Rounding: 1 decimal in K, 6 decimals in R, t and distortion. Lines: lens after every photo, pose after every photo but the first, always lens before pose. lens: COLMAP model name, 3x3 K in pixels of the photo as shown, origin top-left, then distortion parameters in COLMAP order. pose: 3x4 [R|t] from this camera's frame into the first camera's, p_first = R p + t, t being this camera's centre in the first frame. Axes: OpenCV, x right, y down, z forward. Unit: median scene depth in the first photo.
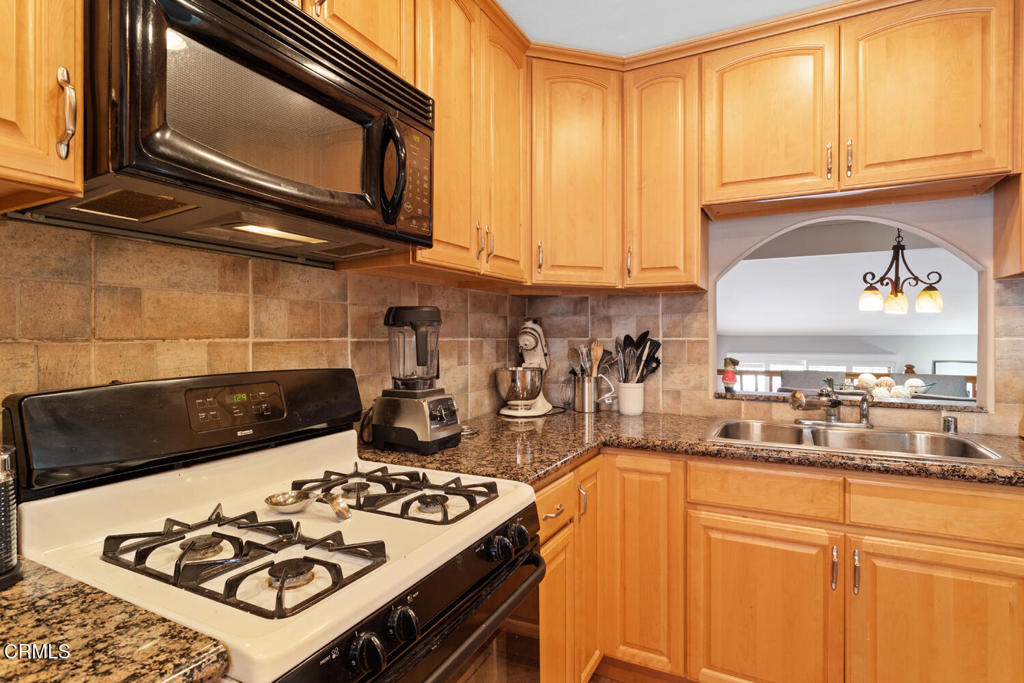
lens RADIAL K [[529.0, 0, 509.6], [0, 529.0, 337.3], [0, 0, 1]] dist [-0.005835, 0.002675]
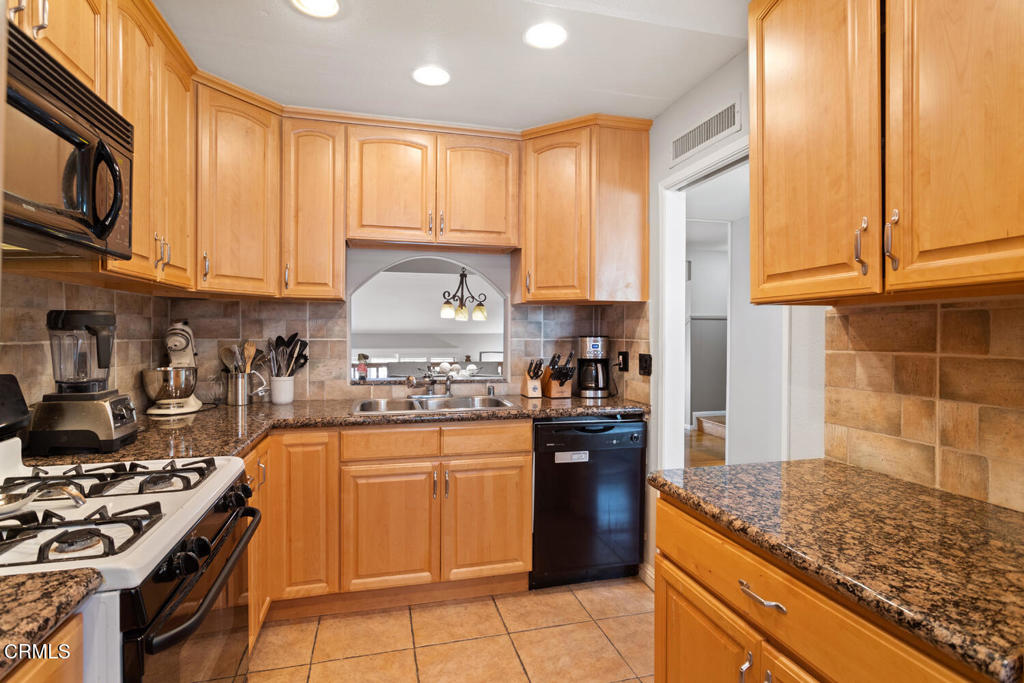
lens RADIAL K [[529.0, 0, 512.1], [0, 529.0, 335.8], [0, 0, 1]] dist [-0.005835, 0.002675]
pose [[0.737585, -0.000491, 0.675254, -0.241855], [-0.003063, 0.999987, 0.004074, -0.014802], [-0.675247, -0.005073, 0.737574, -0.275521]]
